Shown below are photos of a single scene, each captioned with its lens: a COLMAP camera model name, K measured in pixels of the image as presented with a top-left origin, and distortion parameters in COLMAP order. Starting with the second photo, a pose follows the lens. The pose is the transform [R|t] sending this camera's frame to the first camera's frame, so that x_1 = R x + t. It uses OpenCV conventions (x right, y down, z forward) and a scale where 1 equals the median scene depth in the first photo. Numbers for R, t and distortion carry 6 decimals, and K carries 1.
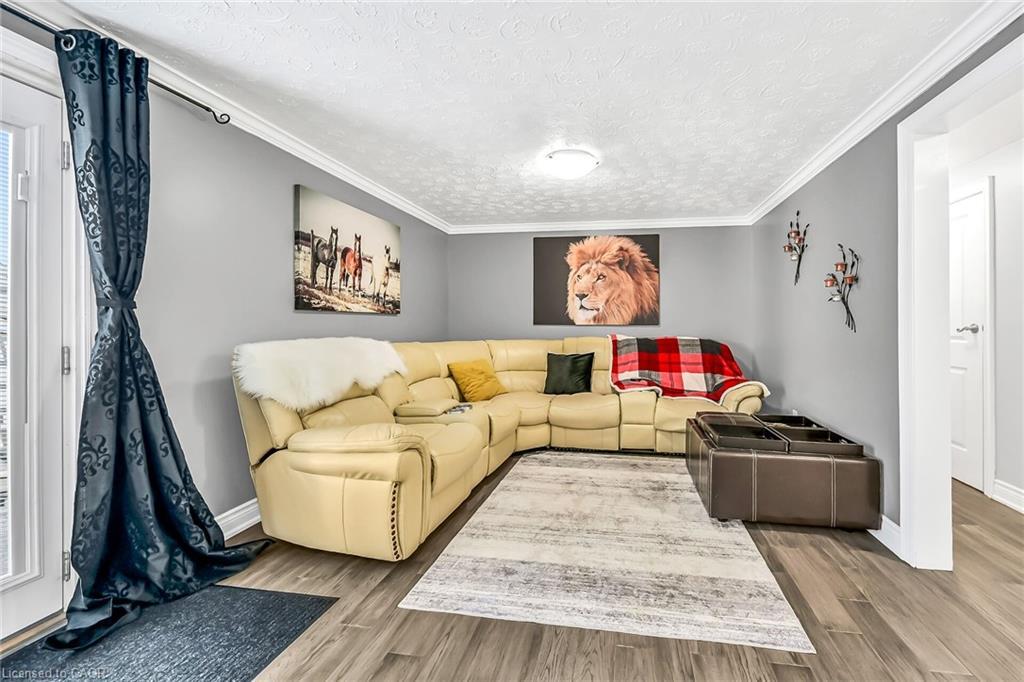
lens RADIAL K [[423.1, 0, 560.2], [0, 423.1, 323.9], [0, 0, 1]] dist [-0.000774, -0.000168]
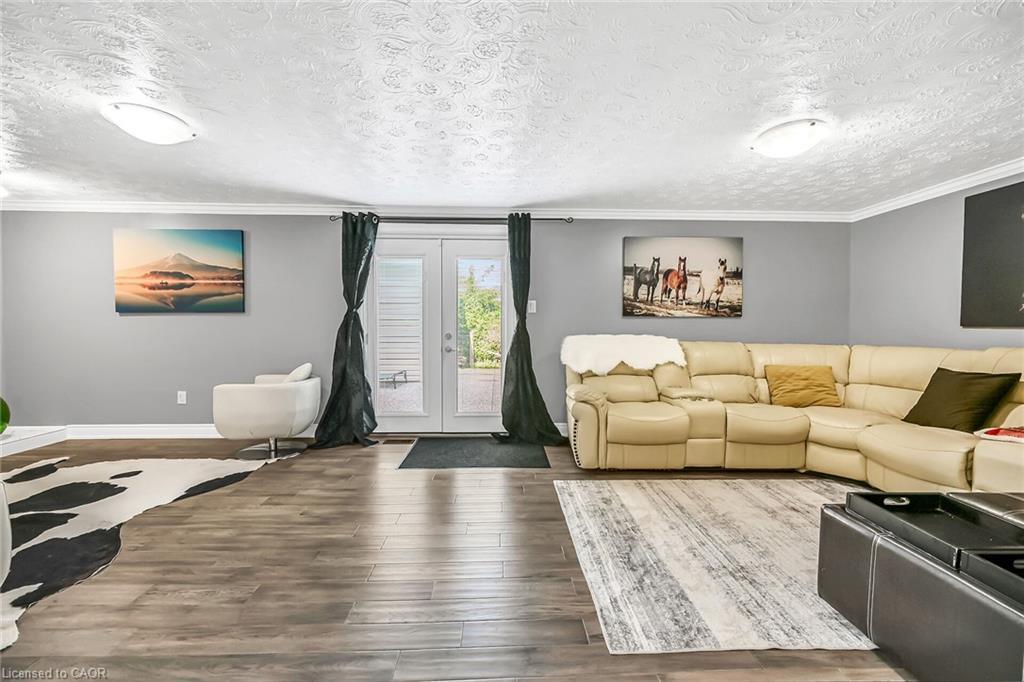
lens RADIAL K [[416.1, 0, 529.9], [0, 416.1, 338.0], [0, 0, 1]] dist [0.000627, -0.000030]
pose [[0.200262, 0.027600, -0.979354, 0.745417], [-0.001102, 0.999609, 0.027946, 0.002810], [0.979742, -0.004517, 0.200214, 0.305389]]
